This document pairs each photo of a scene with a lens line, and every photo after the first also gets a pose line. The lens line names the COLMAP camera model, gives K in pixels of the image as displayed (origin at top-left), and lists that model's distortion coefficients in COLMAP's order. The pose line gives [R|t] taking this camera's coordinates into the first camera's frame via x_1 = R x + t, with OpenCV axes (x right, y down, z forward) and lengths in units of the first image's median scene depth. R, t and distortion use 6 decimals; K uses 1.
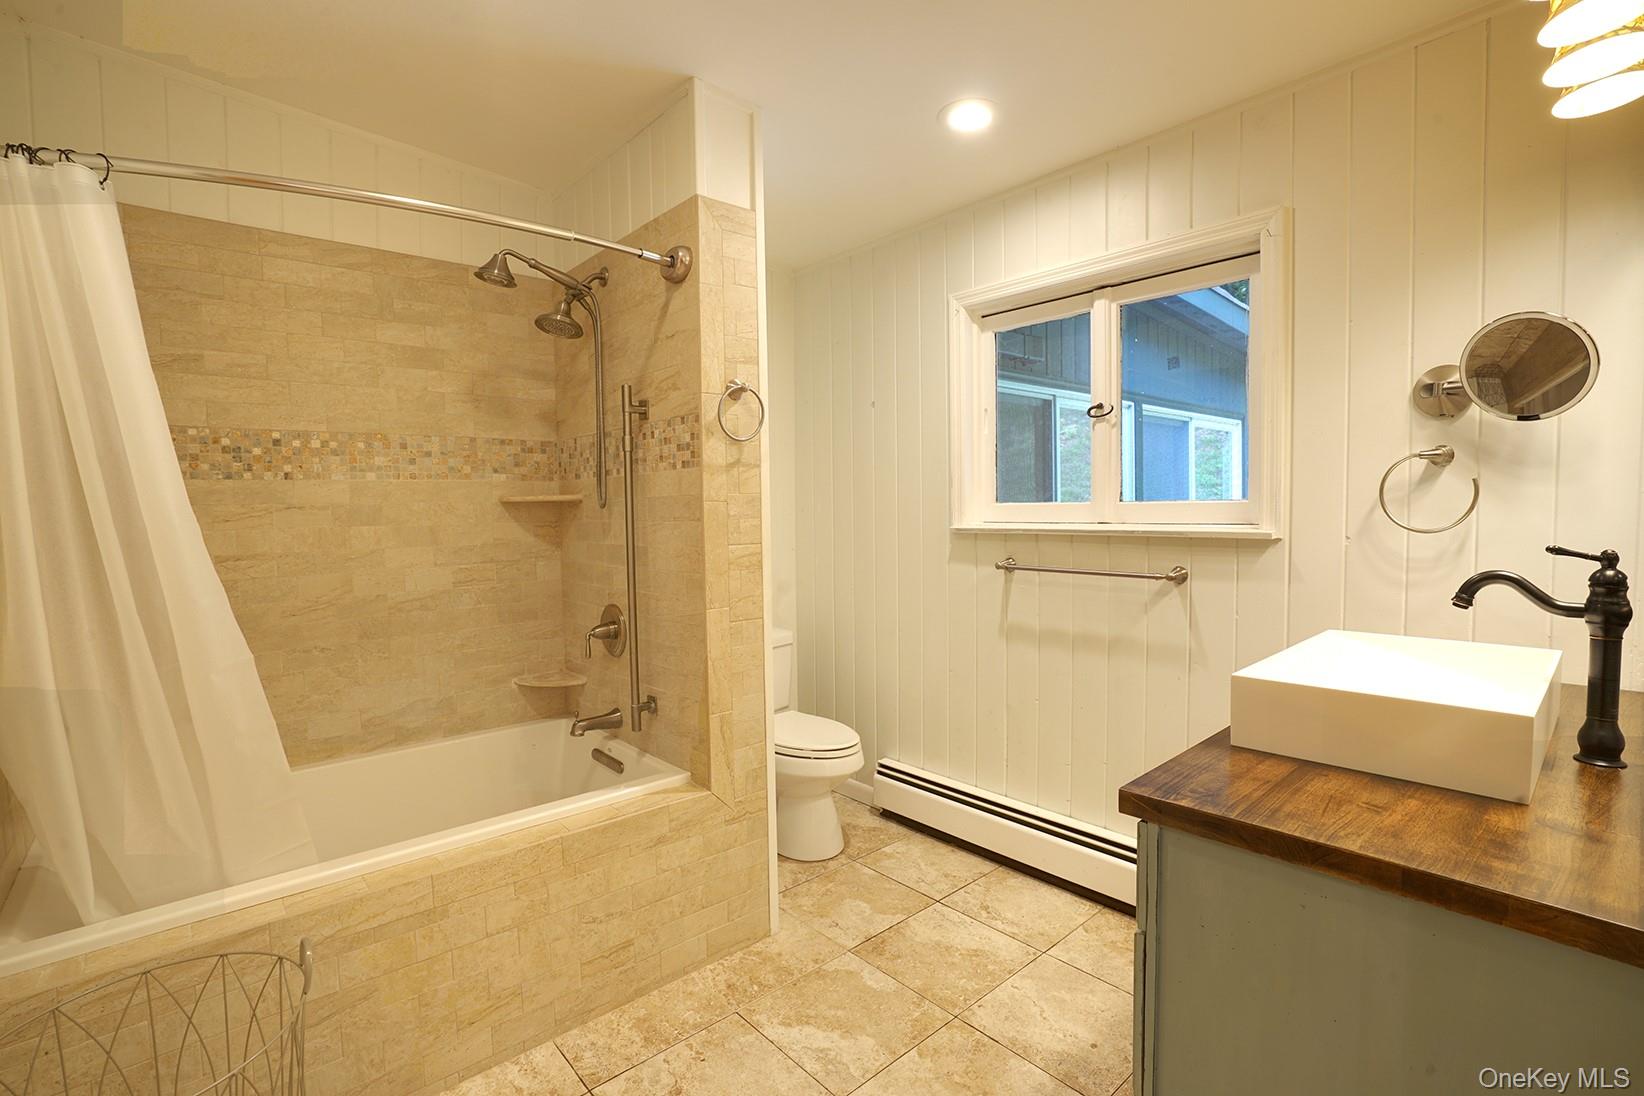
lens RADIAL K [[755.3, 0, 828.3], [0, 755.3, 548.8], [0, 0, 1]] dist [-0.052303, 0.018461]
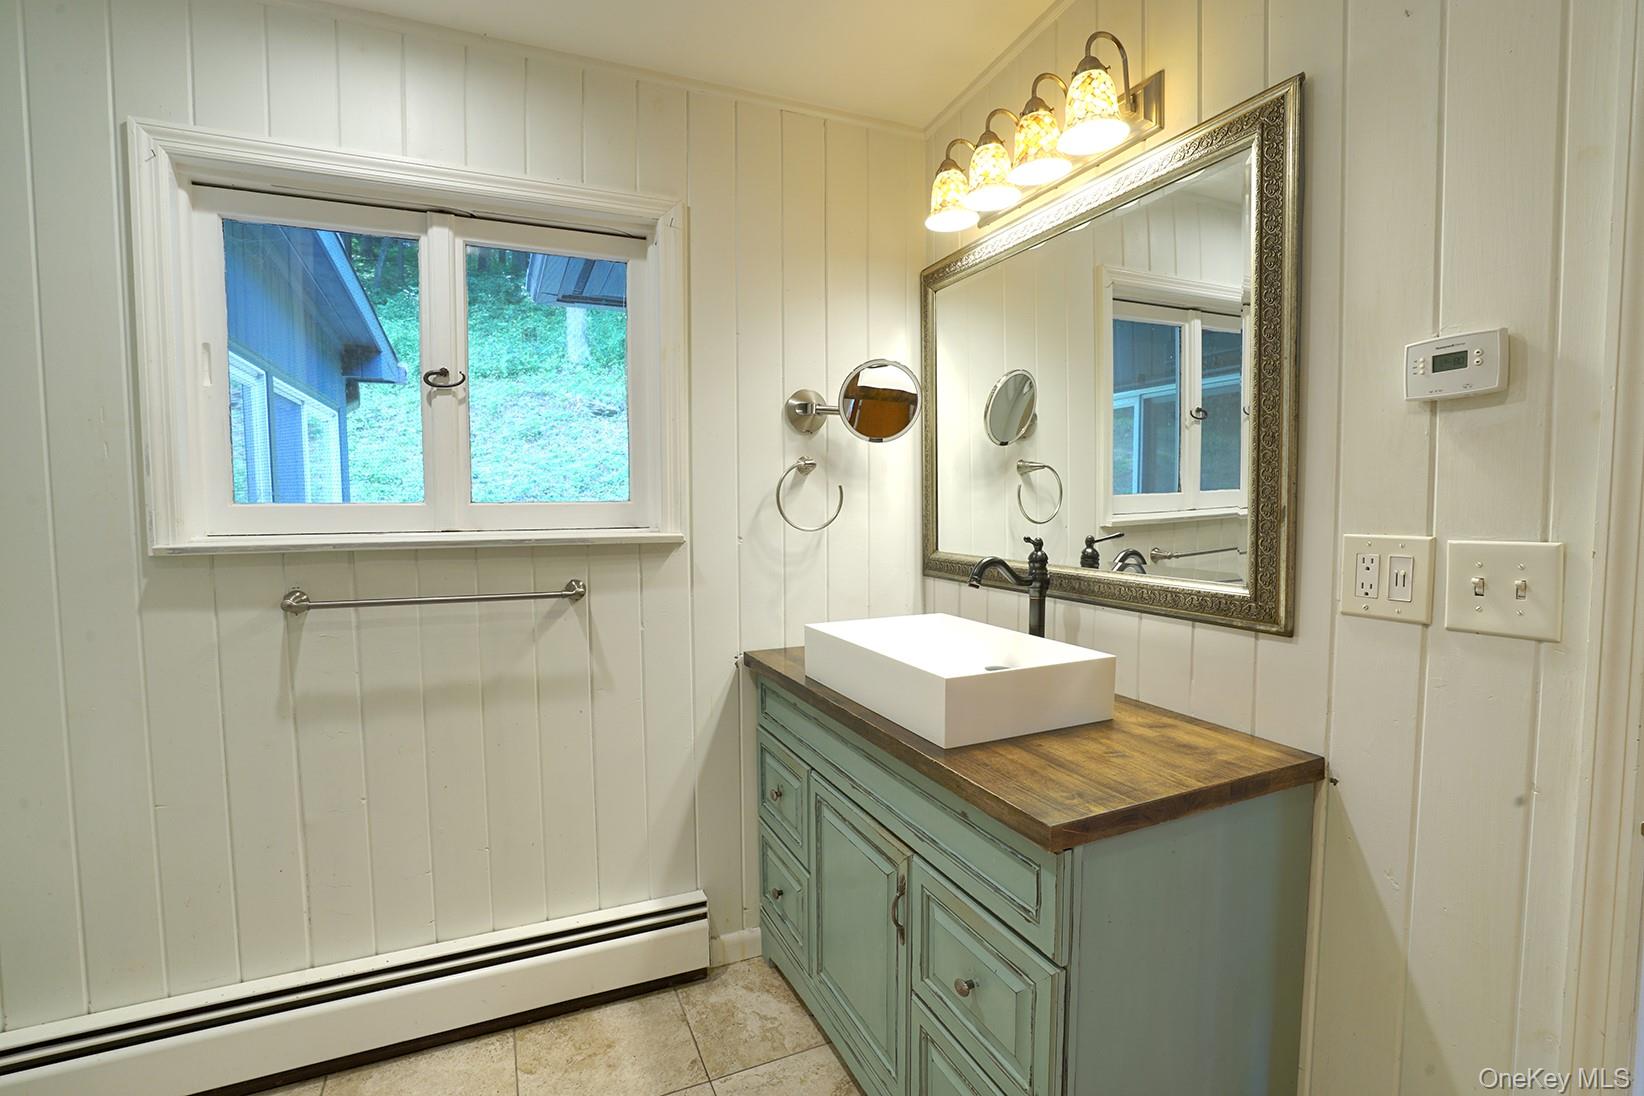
lens RADIAL K [[755.3, 0, 830.4], [0, 755.3, 547.2], [0, 0, 1]] dist [-0.052303, 0.018461]
pose [[0.299094, -0.045887, 0.953120, -0.249252], [0.053266, 0.998089, 0.031337, -0.024263], [-0.952736, 0.041396, 0.300966, 0.467741]]
